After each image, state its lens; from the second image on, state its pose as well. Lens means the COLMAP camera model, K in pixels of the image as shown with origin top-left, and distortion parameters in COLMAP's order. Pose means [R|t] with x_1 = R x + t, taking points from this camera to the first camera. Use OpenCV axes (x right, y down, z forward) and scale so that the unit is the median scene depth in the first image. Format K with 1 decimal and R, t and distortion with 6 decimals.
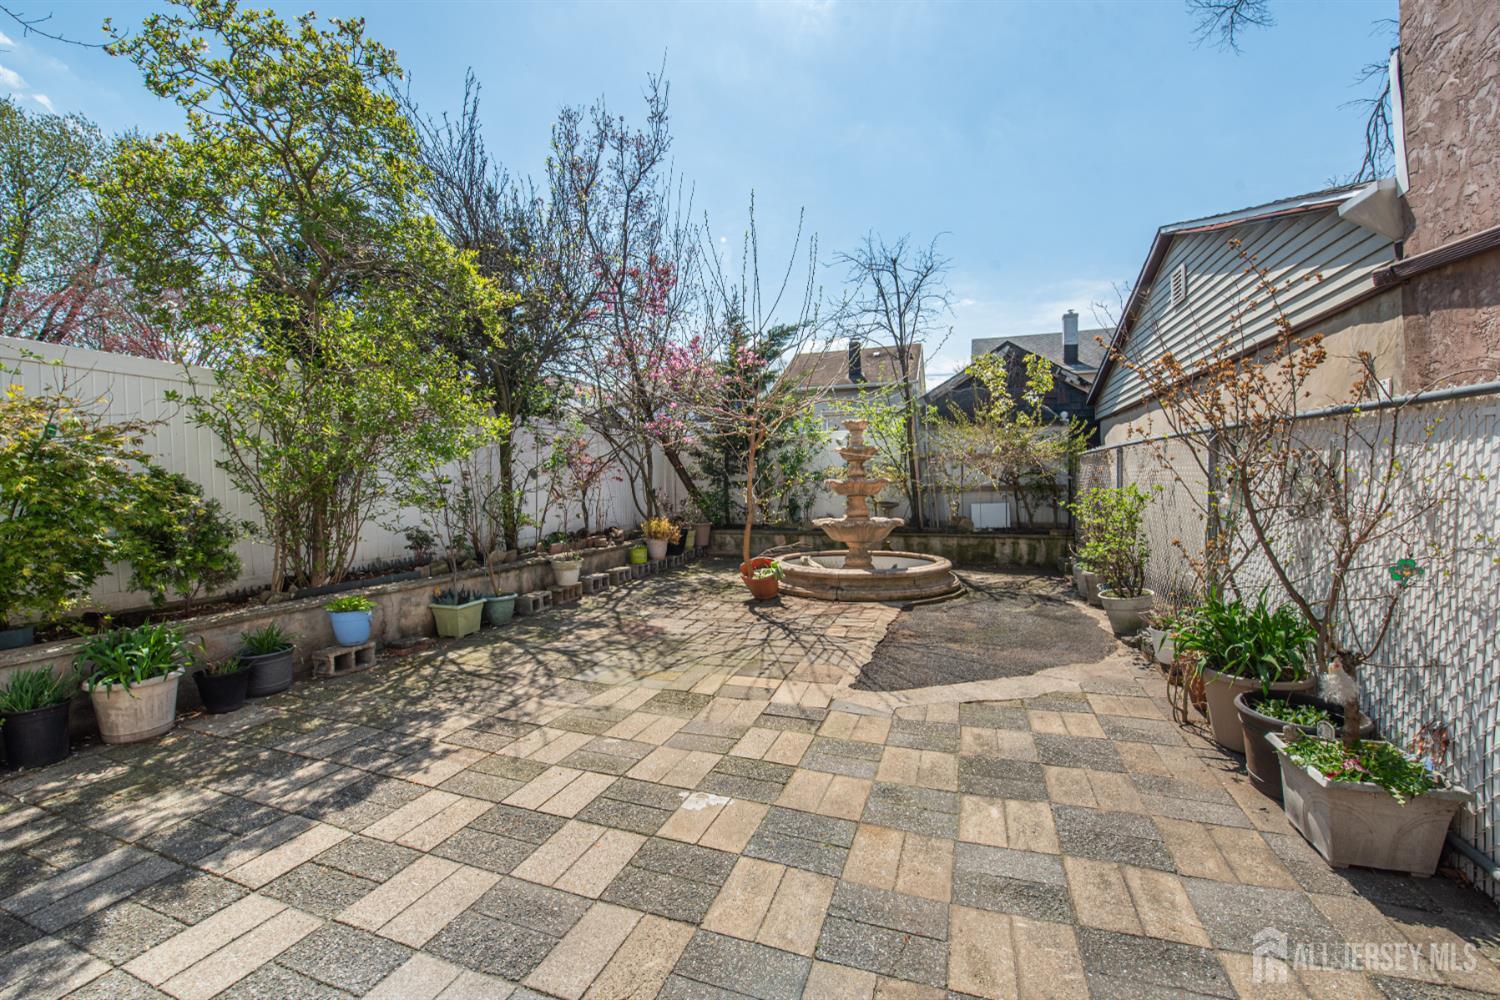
lens RADIAL K [[604.4, 0, 750.0], [0, 604.4, 500.0], [0, 0, 1]] dist [0.013346, -0.000571]
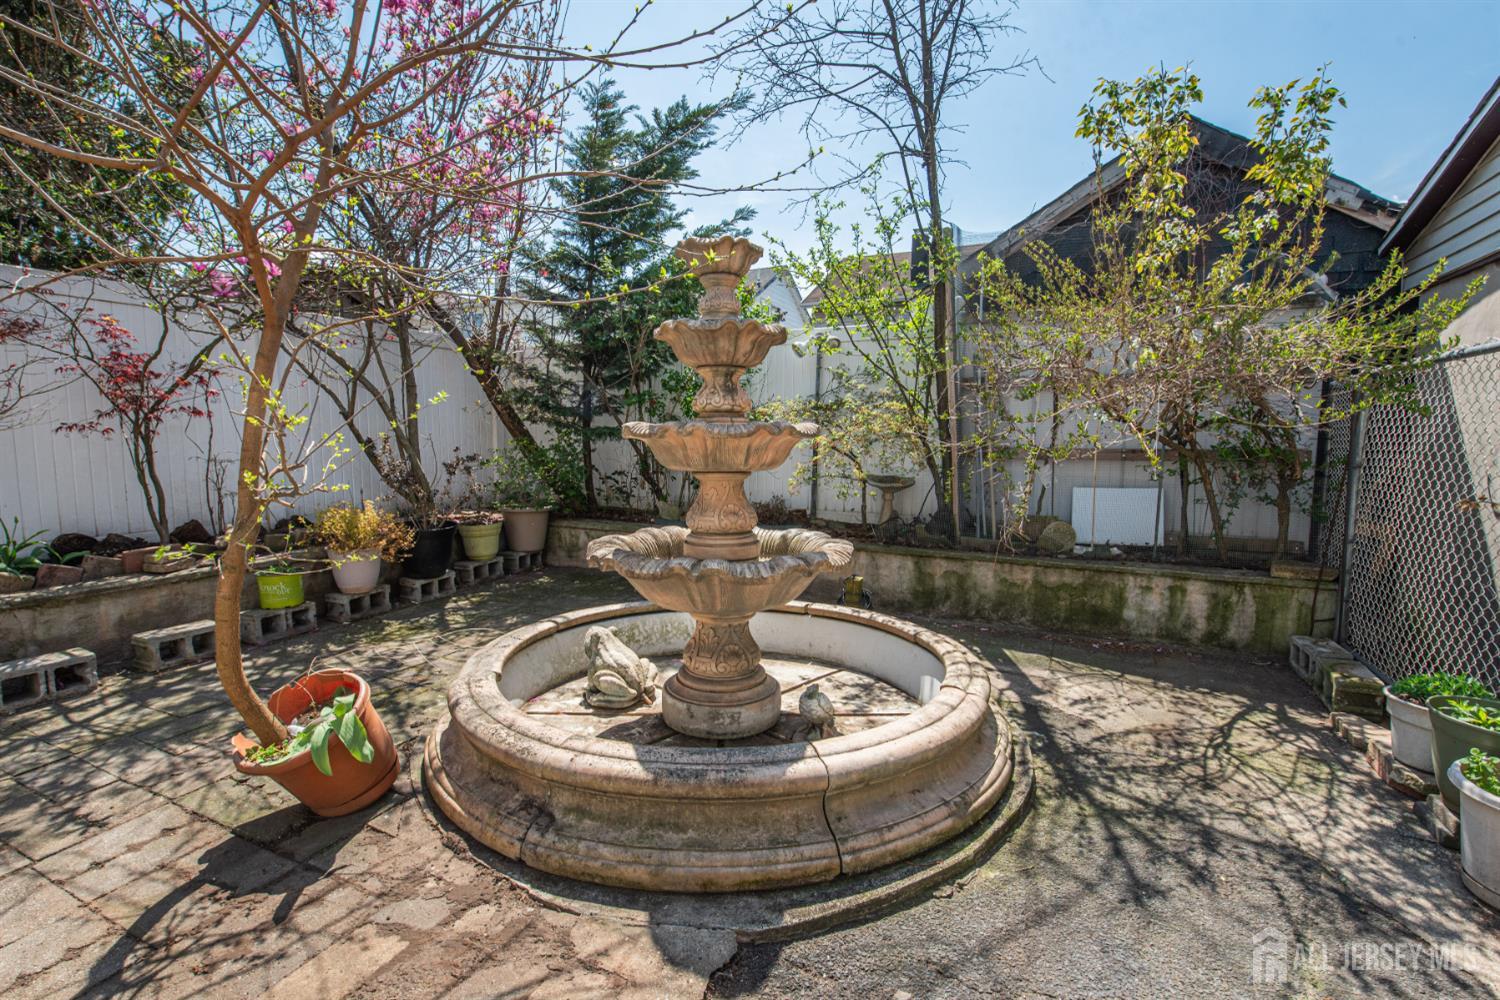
lens RADIAL K [[666.3, 0, 750.0], [0, 666.3, 500.0], [0, 0, 1]] dist [-0.000483, -0.000058]
pose [[0.993390, 0.032339, -0.110138, 0.325654], [-0.024370, 0.997038, 0.072941, -0.026119], [0.112170, -0.069775, 0.991236, 0.863923]]
